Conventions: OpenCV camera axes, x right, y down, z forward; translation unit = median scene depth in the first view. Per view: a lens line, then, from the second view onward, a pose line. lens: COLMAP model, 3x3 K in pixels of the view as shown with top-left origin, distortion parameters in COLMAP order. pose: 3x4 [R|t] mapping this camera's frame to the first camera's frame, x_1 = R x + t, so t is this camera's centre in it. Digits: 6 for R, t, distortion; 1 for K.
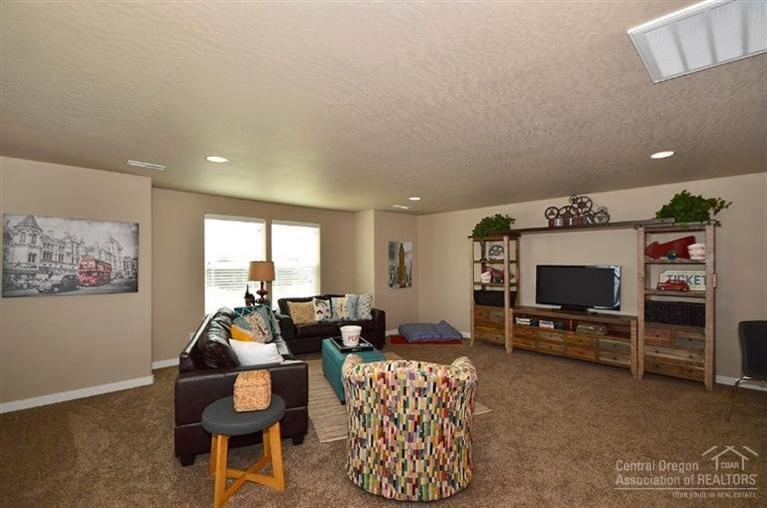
lens RADIAL K [[349.1, 0, 385.8], [0, 349.1, 260.5], [0, 0, 1]] dist [0.000206, 0.000038]
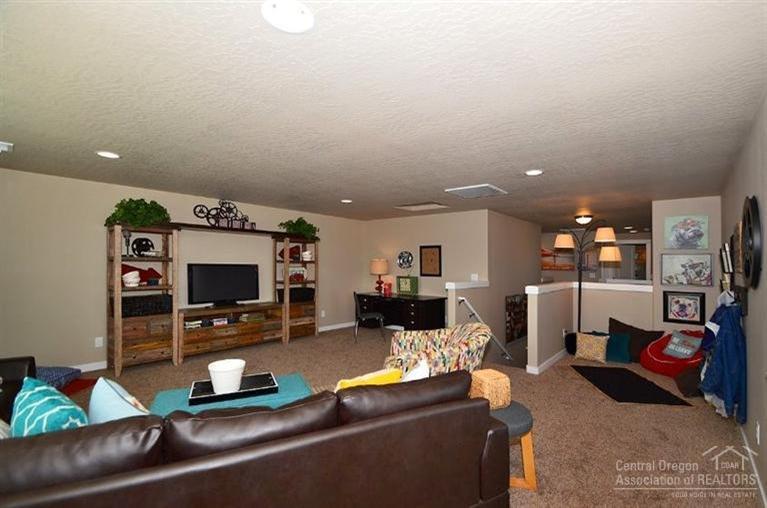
lens RADIAL K [[349.1, 0, 385.6], [0, 349.1, 258.7], [0, 0, 1]] dist [0.000206, 0.000038]
pose [[-0.101488, 0.015097, 0.994722, -0.592433], [-0.015978, 0.999731, -0.016803, 0.007941], [-0.994708, -0.017599, -0.101220, 0.606122]]
